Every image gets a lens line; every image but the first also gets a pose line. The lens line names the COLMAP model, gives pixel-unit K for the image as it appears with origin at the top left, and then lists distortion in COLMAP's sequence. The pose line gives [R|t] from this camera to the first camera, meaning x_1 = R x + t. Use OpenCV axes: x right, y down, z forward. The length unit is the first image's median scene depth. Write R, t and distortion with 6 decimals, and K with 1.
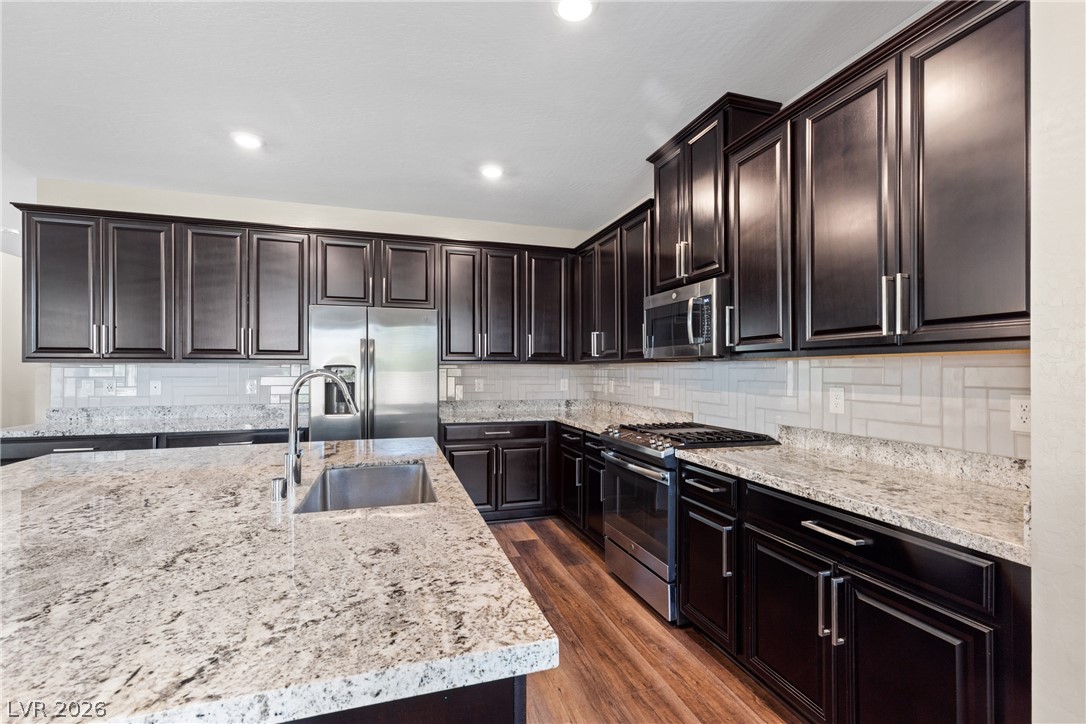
lens RADIAL K [[492.2, 0, 546.4], [0, 492.2, 366.2], [0, 0, 1]] dist [0.014227, -0.002512]
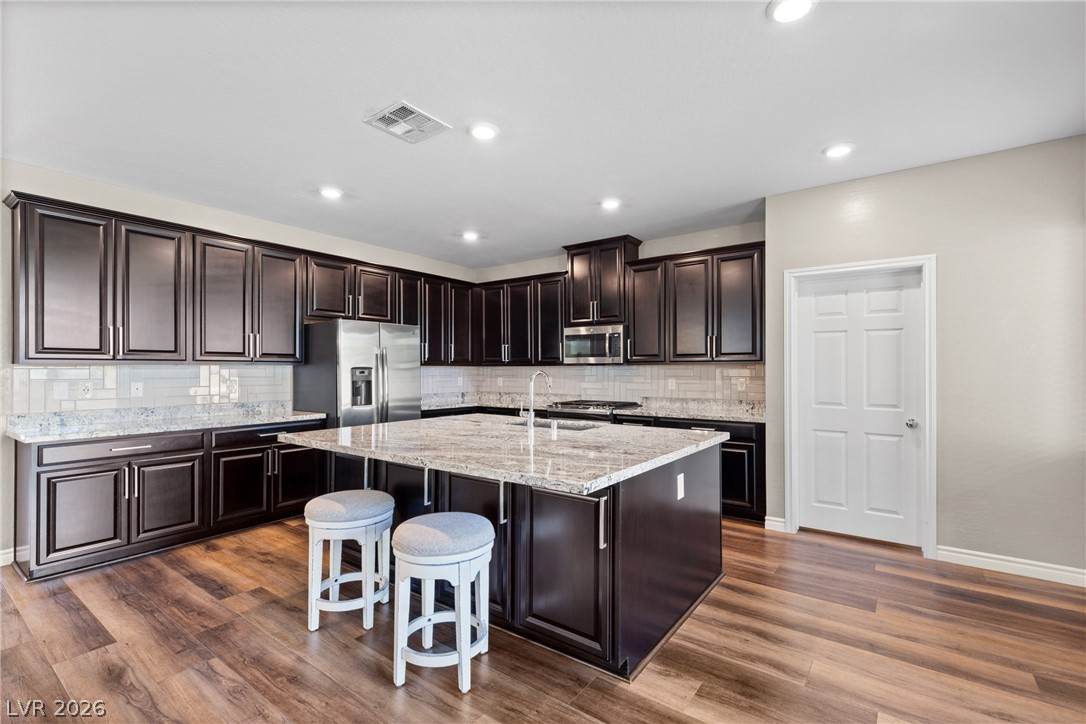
lens RADIAL K [[492.2, 0, 541.1], [0, 492.2, 362.5], [0, 0, 1]] dist [0.014227, -0.002512]
pose [[0.809848, 0.007416, 0.586593, -0.795065], [-0.002378, 0.999953, -0.009359, -0.003248], [-0.586635, 0.006184, 0.809828, -0.312866]]
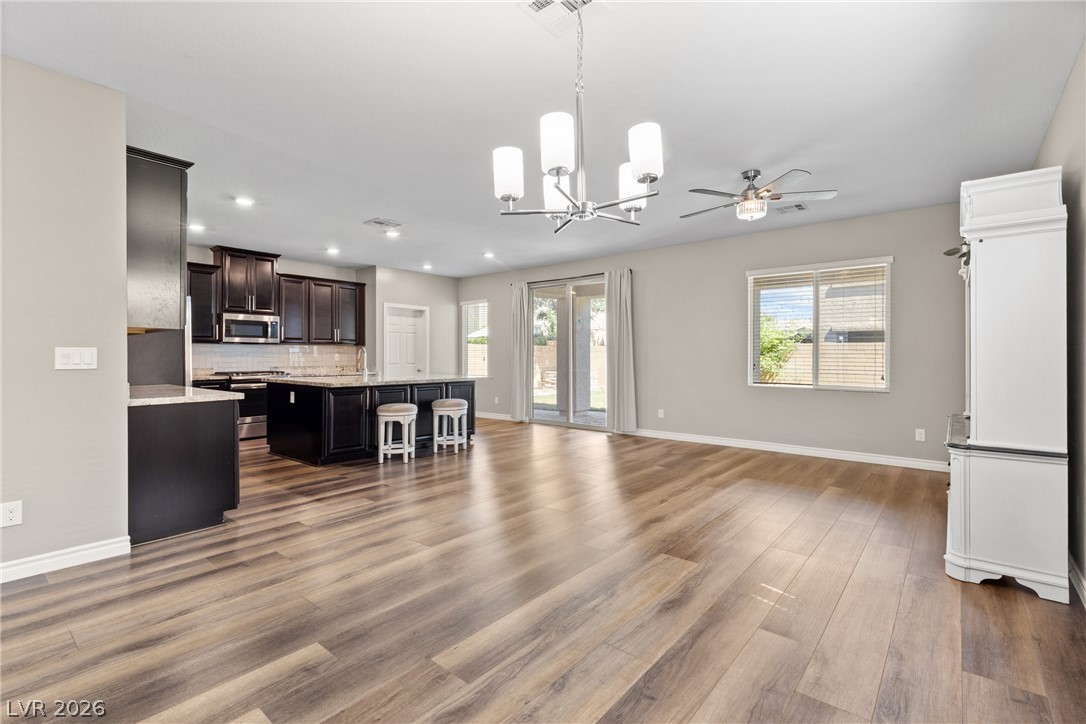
lens RADIAL K [[492.2, 0, 546.2], [0, 492.2, 355.3], [0, 0, 1]] dist [0.014227, -0.002512]
pose [[-0.535357, -0.015319, 0.844487, -2.136324], [-0.018393, 0.999810, 0.006477, 0.001329], [-0.844425, -0.012066, -0.535537, 0.887376]]
